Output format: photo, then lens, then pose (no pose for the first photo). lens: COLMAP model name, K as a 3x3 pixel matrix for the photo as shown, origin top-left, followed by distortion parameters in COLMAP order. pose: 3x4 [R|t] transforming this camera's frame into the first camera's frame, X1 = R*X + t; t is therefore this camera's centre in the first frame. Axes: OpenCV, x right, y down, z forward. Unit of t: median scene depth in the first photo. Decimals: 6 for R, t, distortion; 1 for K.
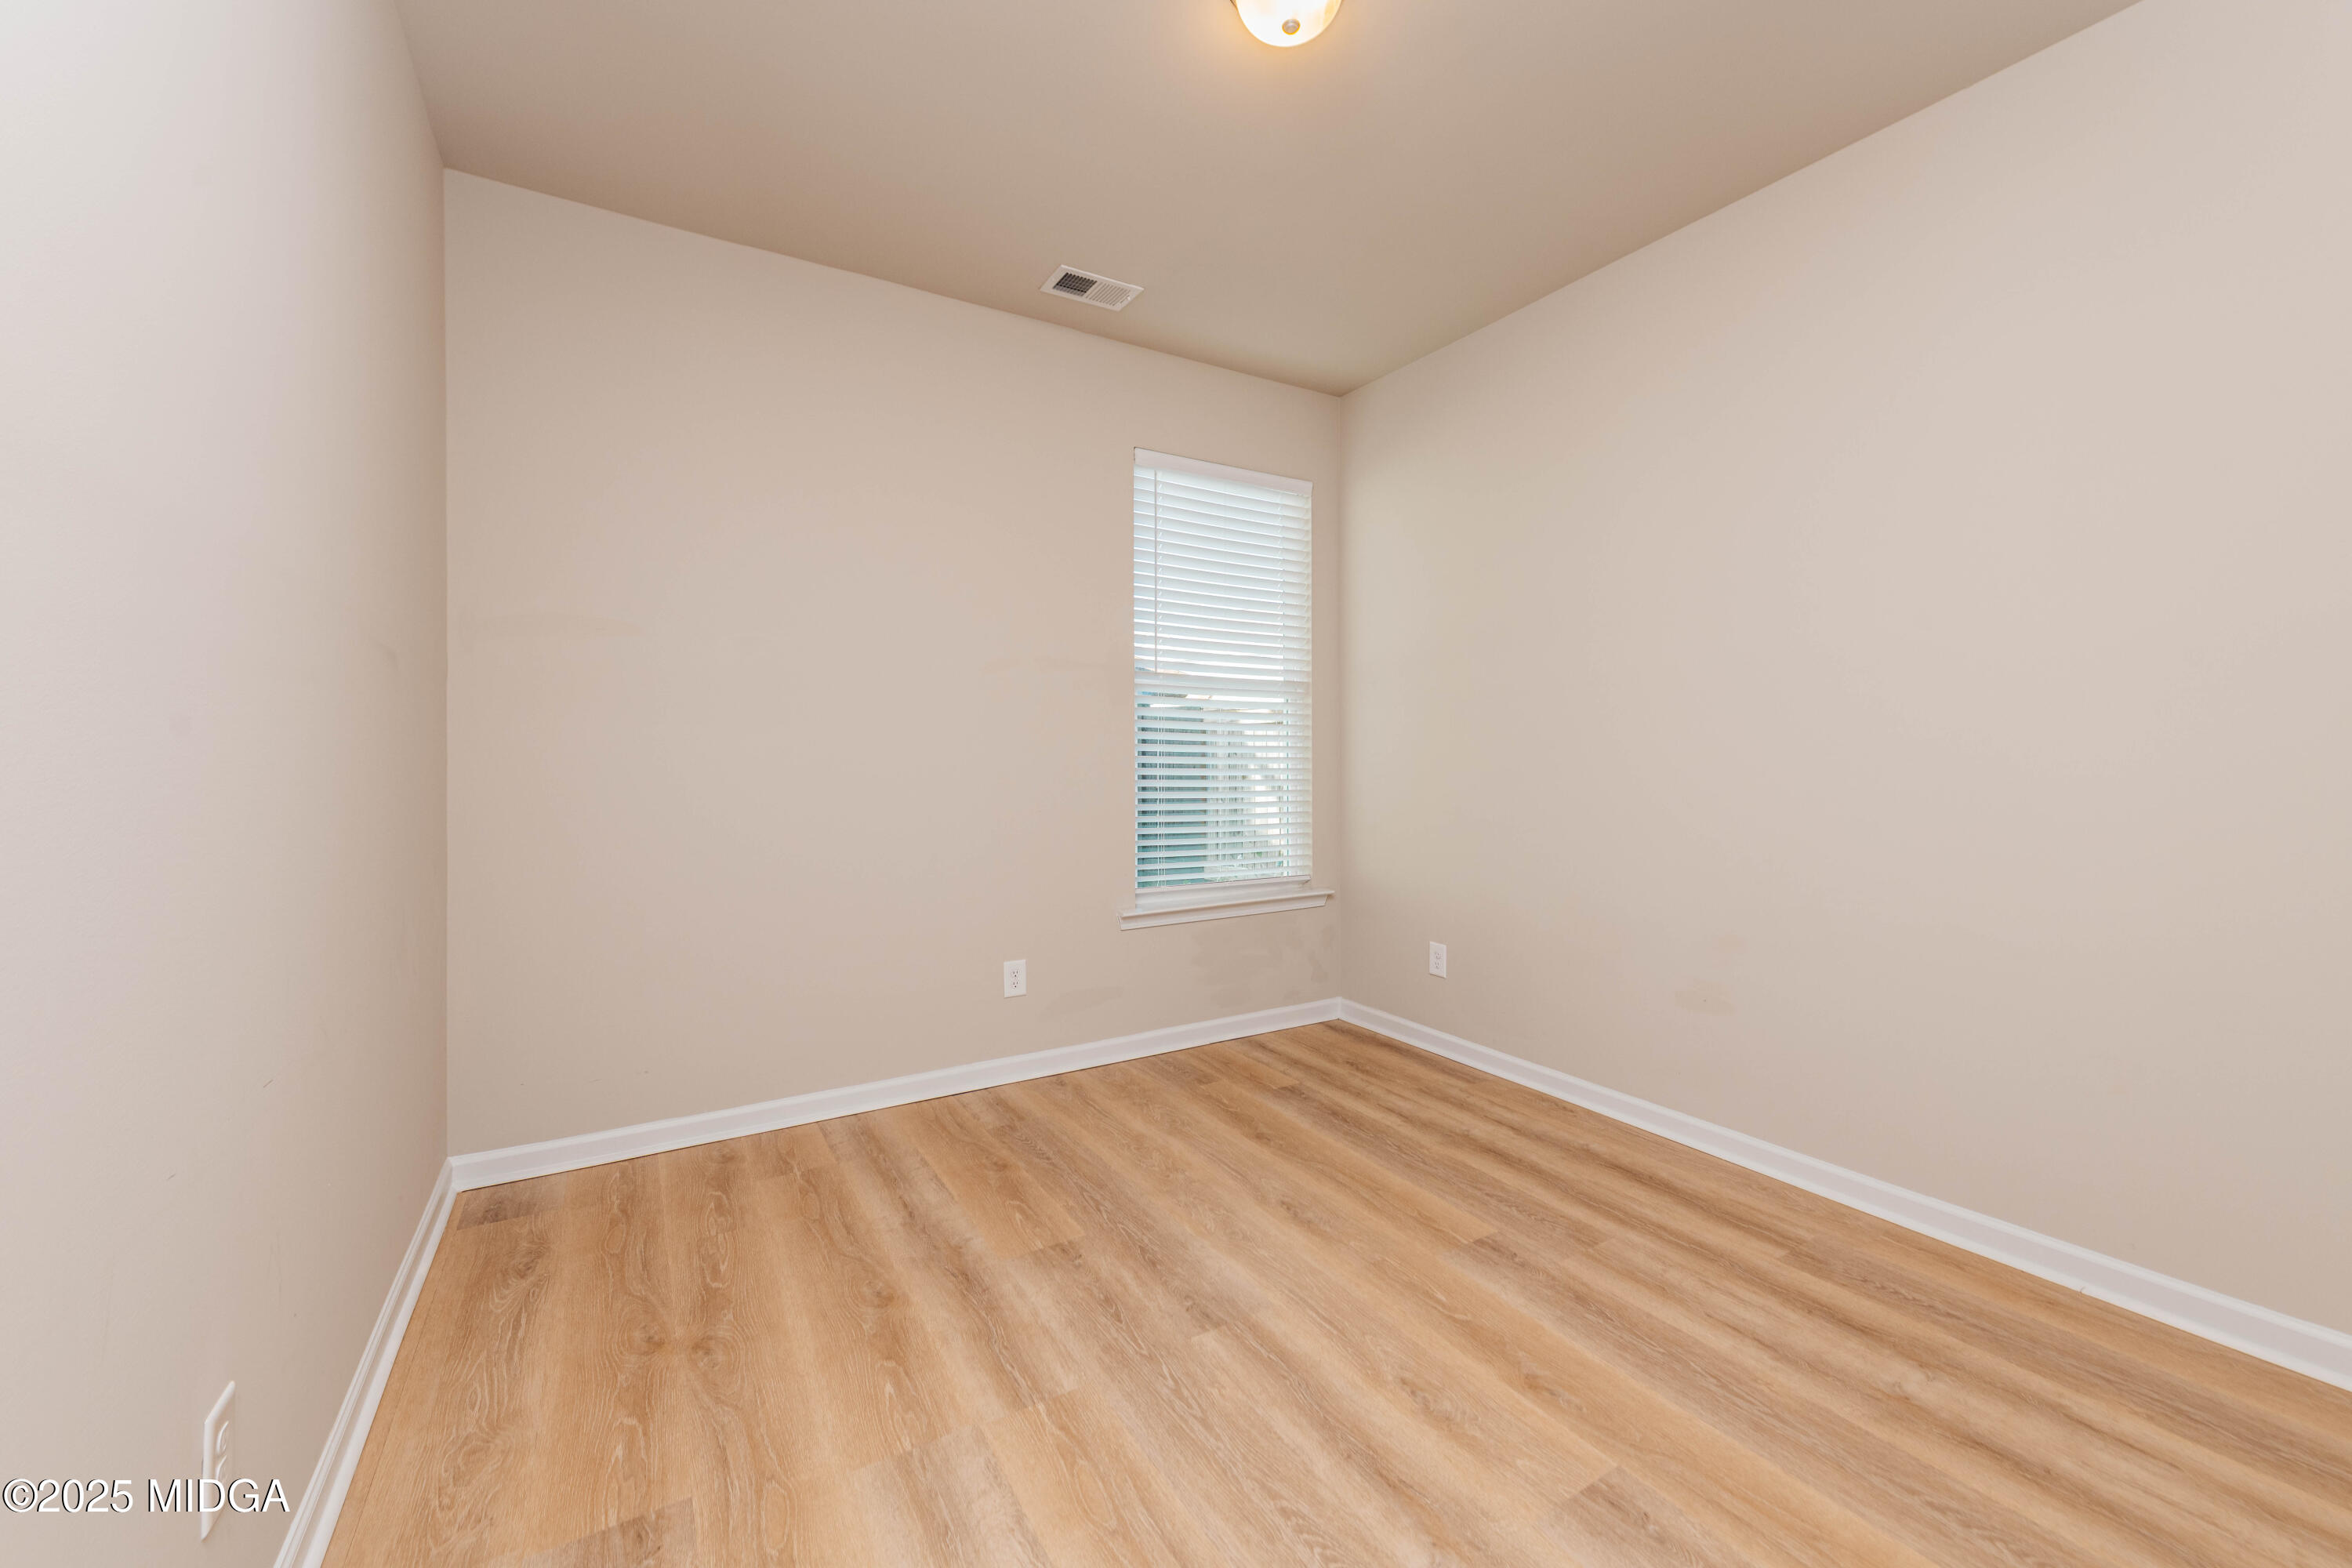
lens RADIAL K [[927.1, 0, 1170.2], [0, 927.1, 755.4], [0, 0, 1]] dist [0.004432, -0.000744]
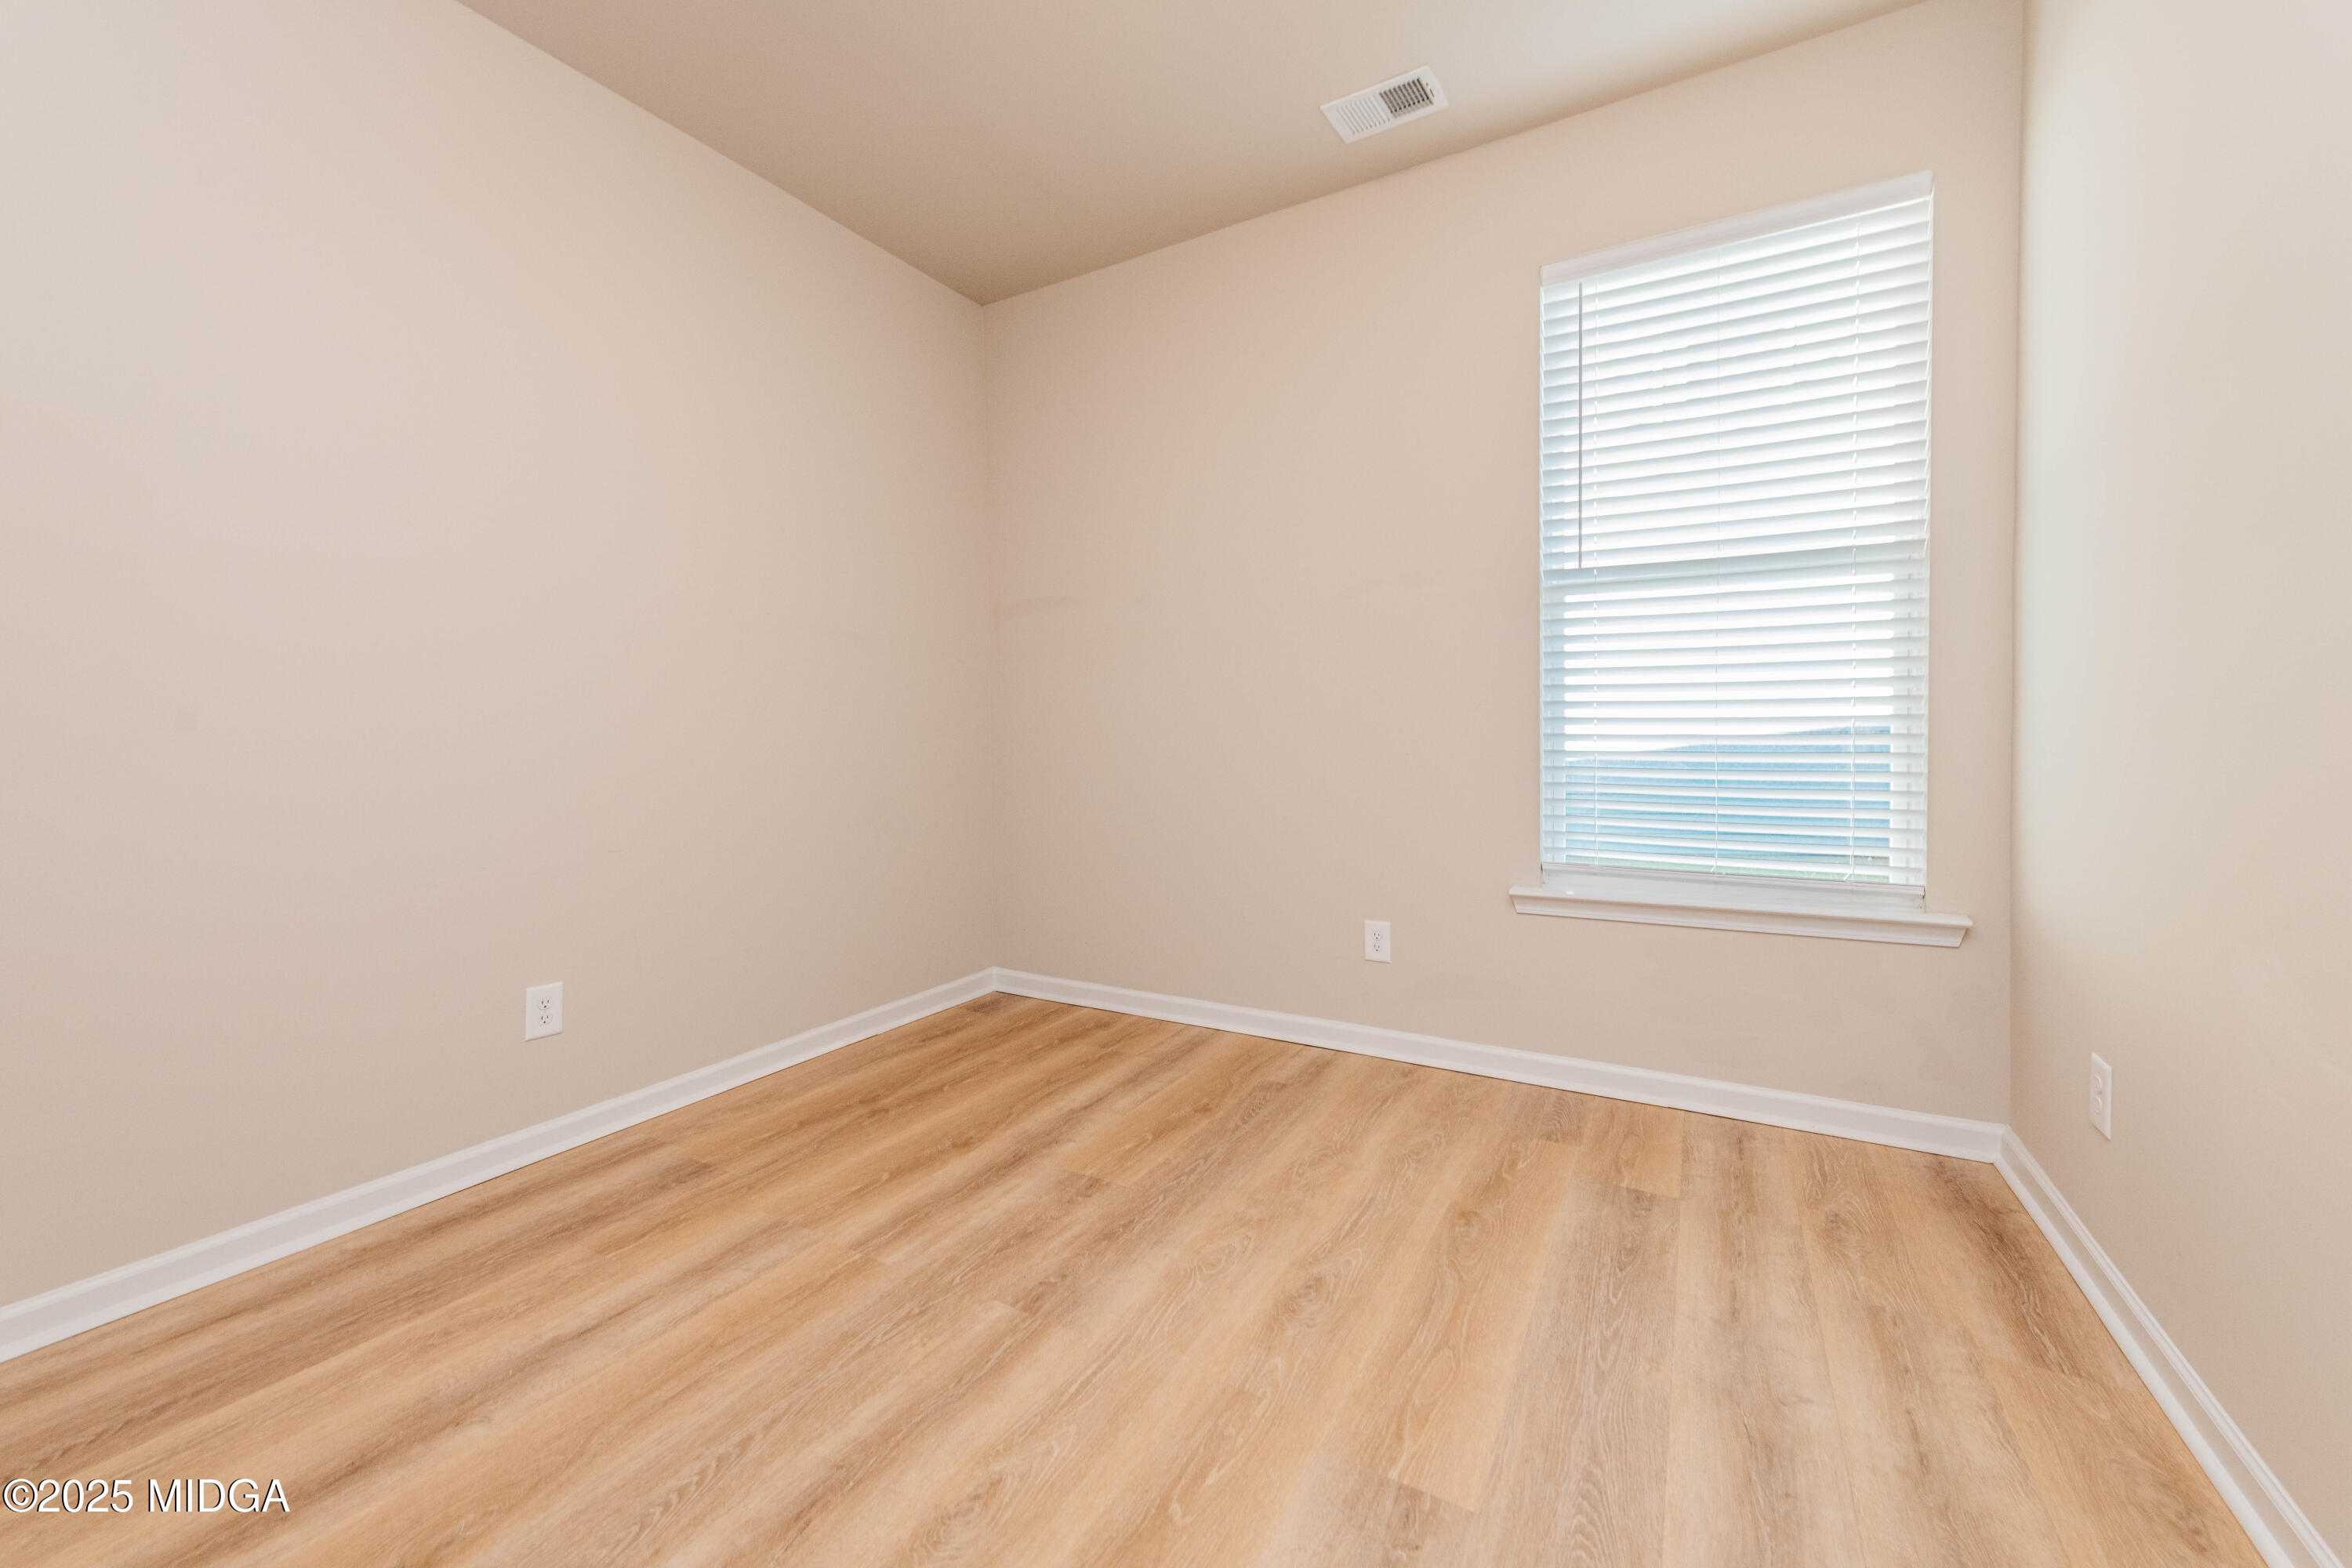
lens RADIAL K [[927.1, 0, 1170.2], [0, 927.1, 755.4], [0, 0, 1]] dist [0.004432, -0.000744]
pose [[0.484525, 0.026546, -0.874375, 0.618042], [0.009389, 0.999324, 0.035542, 0.038624], [0.874727, -0.025431, 0.483948, 0.495390]]
